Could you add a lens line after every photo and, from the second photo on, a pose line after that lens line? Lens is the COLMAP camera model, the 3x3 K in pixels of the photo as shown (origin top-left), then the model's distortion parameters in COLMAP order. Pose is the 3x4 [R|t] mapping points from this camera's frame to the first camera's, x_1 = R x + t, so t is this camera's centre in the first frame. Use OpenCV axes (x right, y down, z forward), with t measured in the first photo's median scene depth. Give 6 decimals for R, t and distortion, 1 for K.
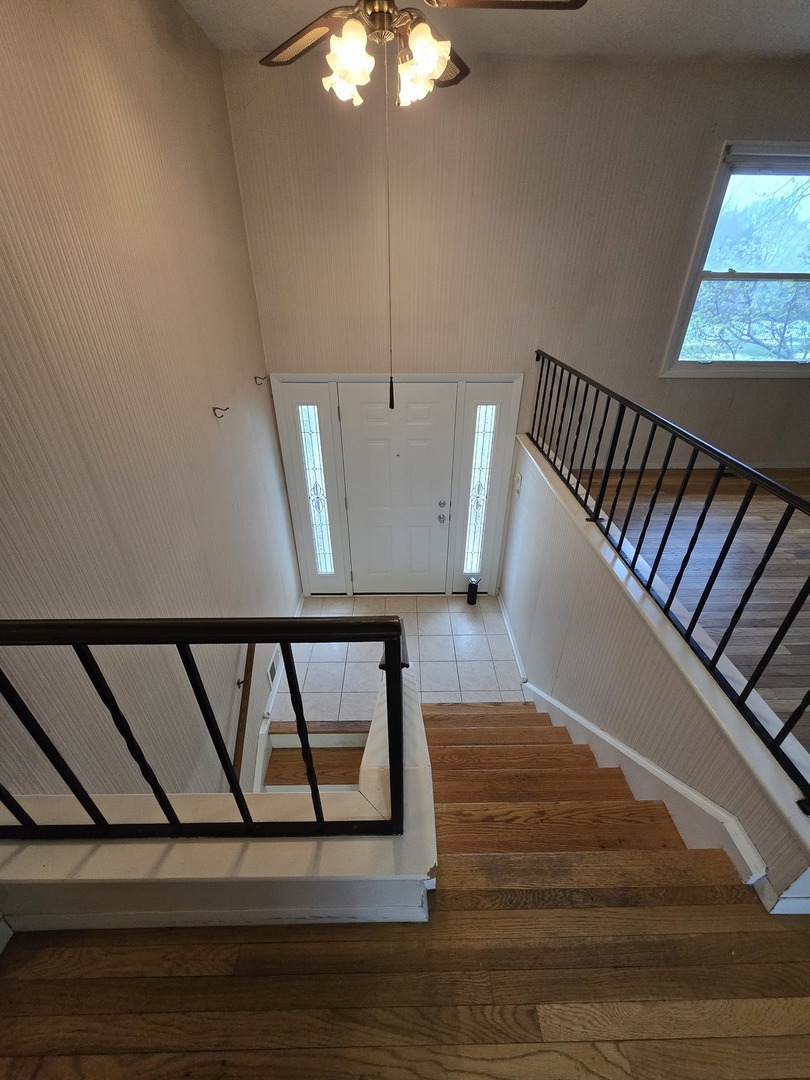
lens RADIAL K [[437.9, 0, 410.5], [0, 437.9, 539.2], [0, 0, 1]] dist [-0.001346, 0.001448]
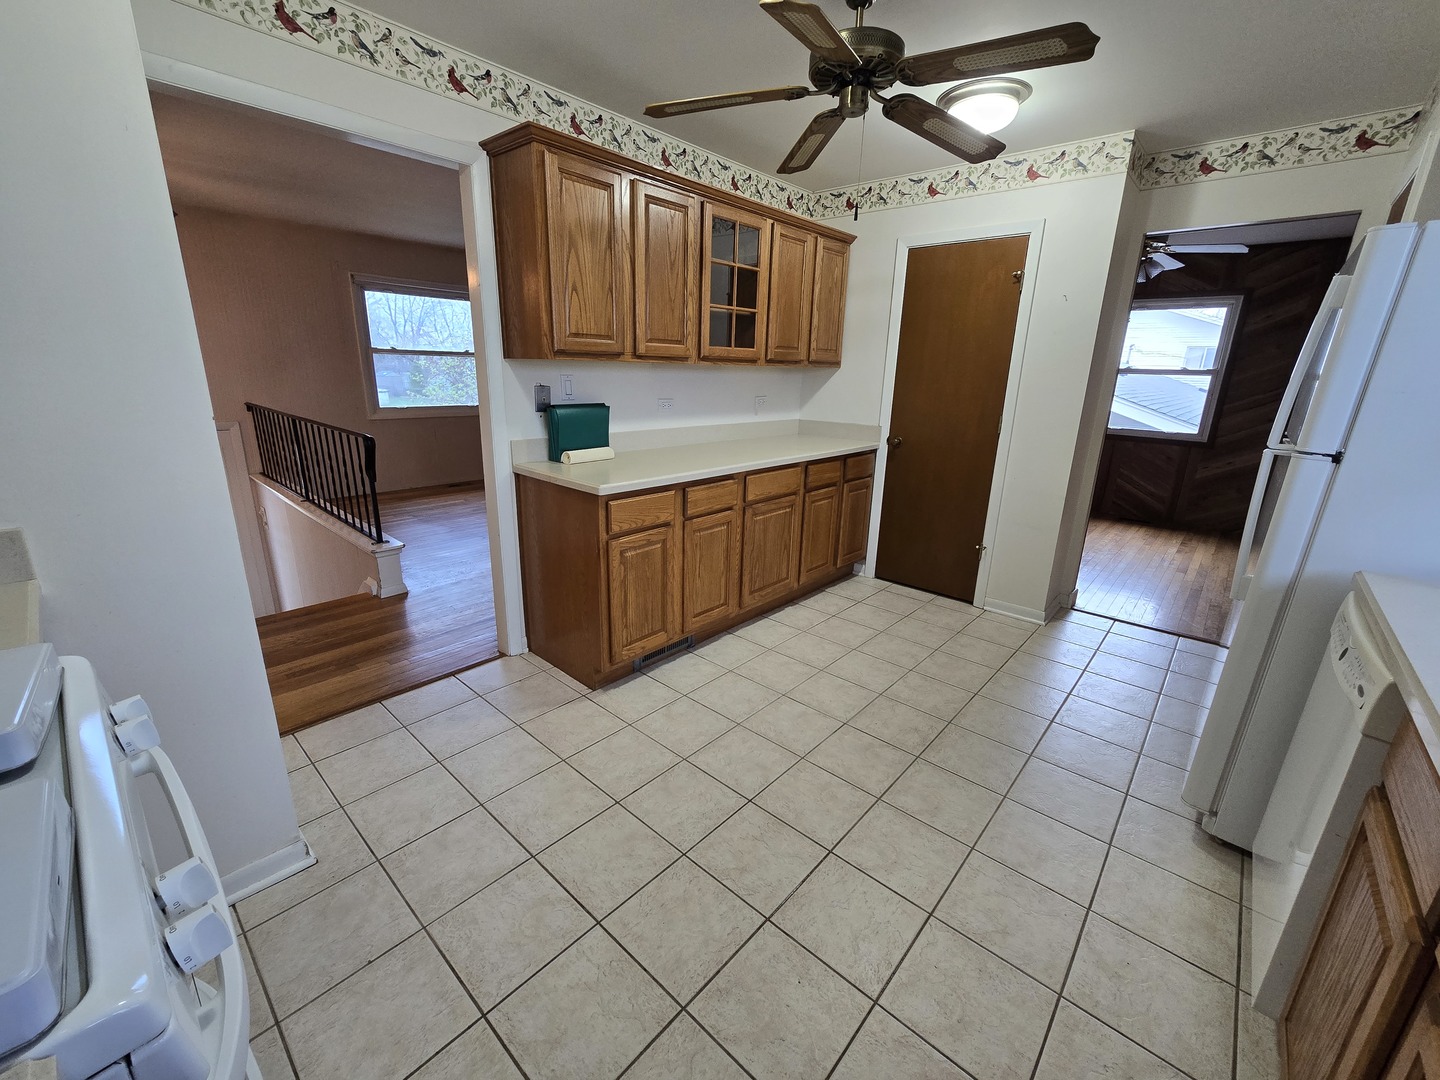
lens RADIAL K [[583.9, 0, 718.9], [0, 583.9, 539.8], [0, 0, 1]] dist [-0.001346, 0.001448]
pose [[0.690285, -0.192156, 0.697554, -0.001096], [0.347805, 0.933520, -0.087022, 1.193479], [-0.634459, 0.302683, 0.711228, -1.978822]]
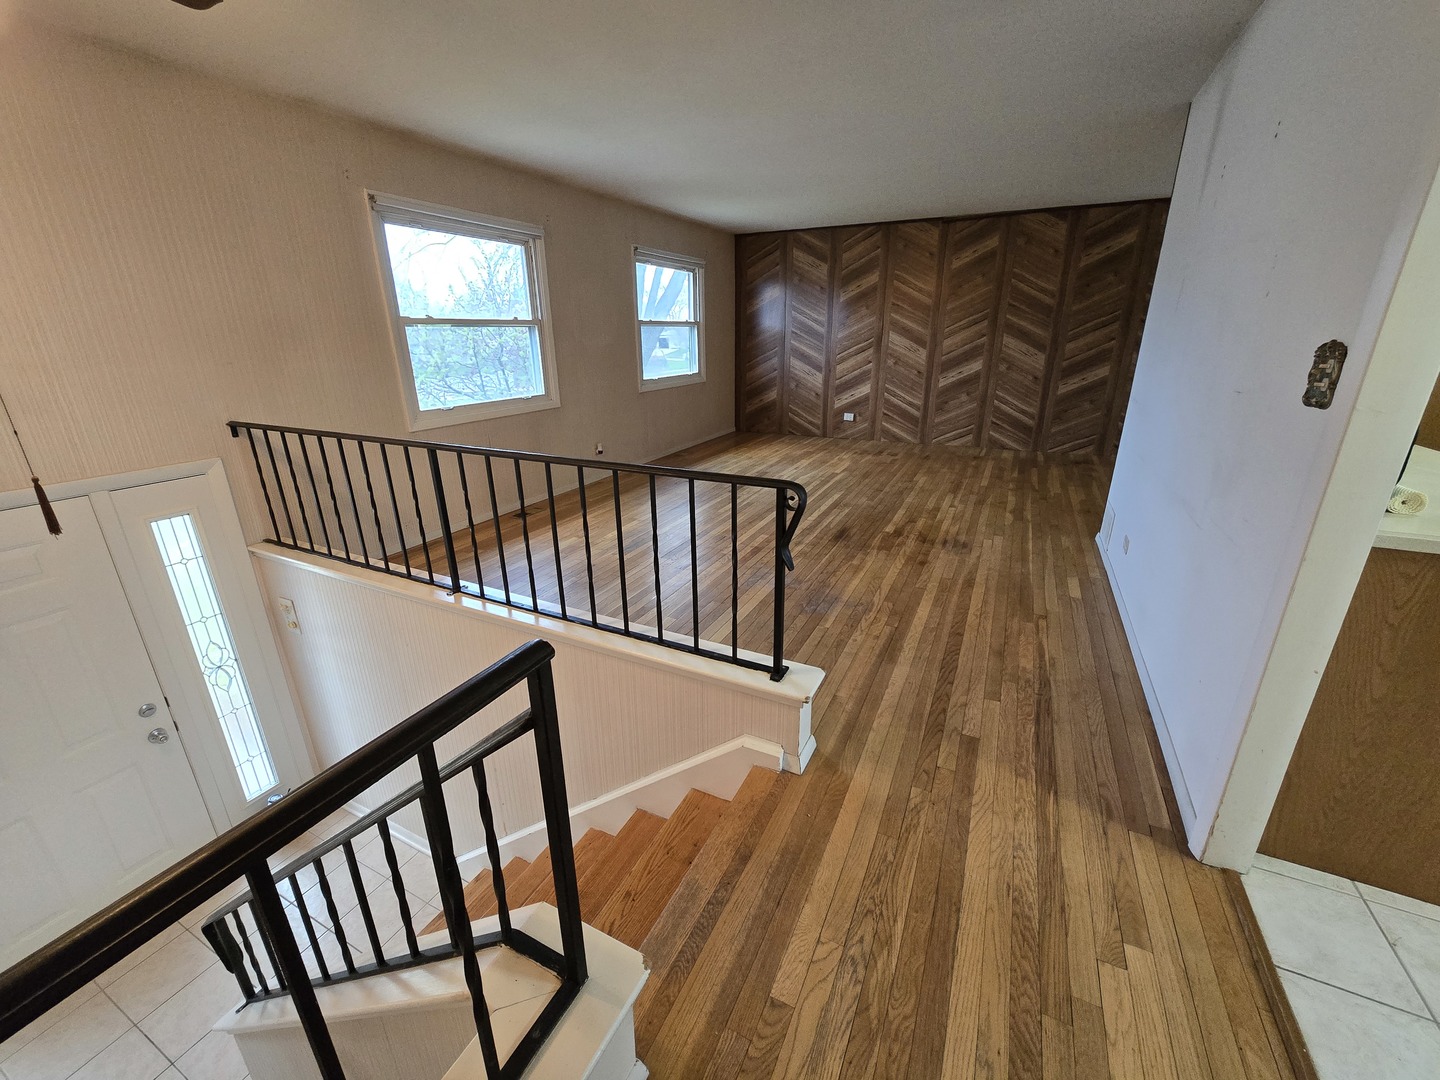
lens RADIAL K [[583.9, 0, 710.2], [0, 583.9, 545.0], [0, 0, 1]] dist [-0.001346, 0.001448]
pose [[0.471315, -0.310030, 0.825678, -0.378653], [0.470086, 0.880423, 0.062250, 0.059150], [-0.746245, 0.358800, 0.560697, 0.038218]]
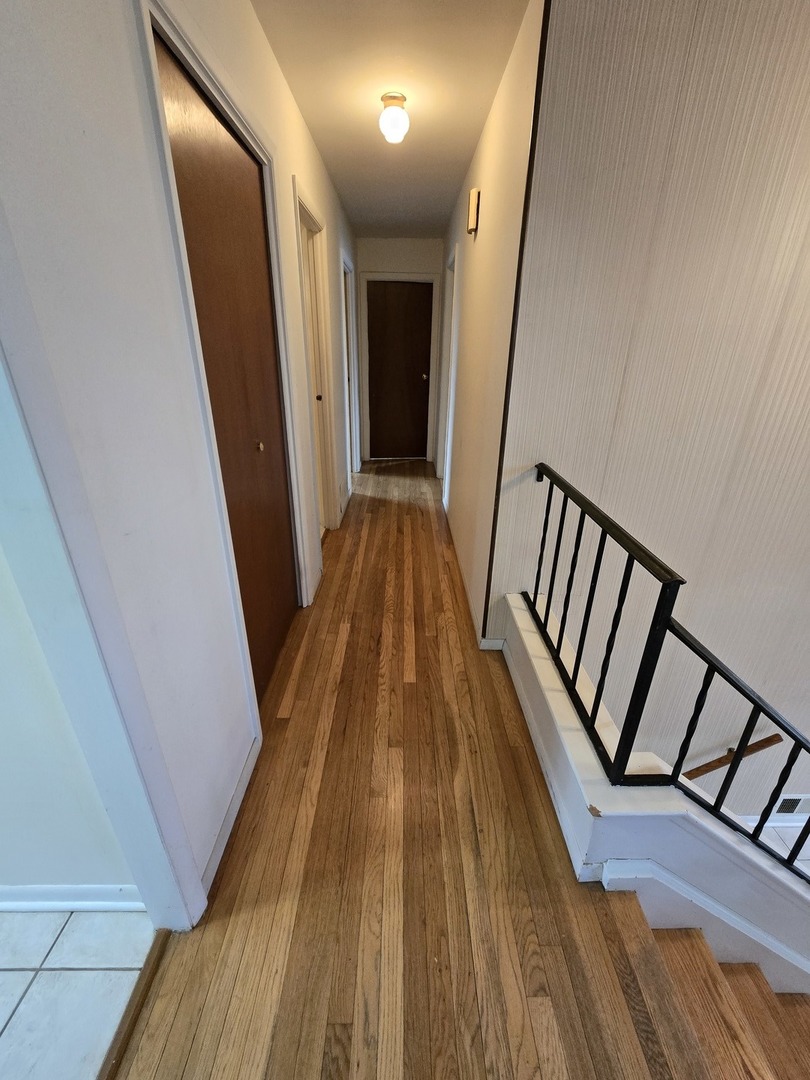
lens RADIAL K [[437.9, 0, 405.4], [0, 437.9, 537.4], [0, 0, 1]] dist [-0.001346, 0.001448]
pose [[-0.017726, 0.386903, -0.921950, 0.618199], [-0.532015, 0.777071, 0.336333, 0.045118], [0.846549, 0.496453, 0.192064, -0.015277]]
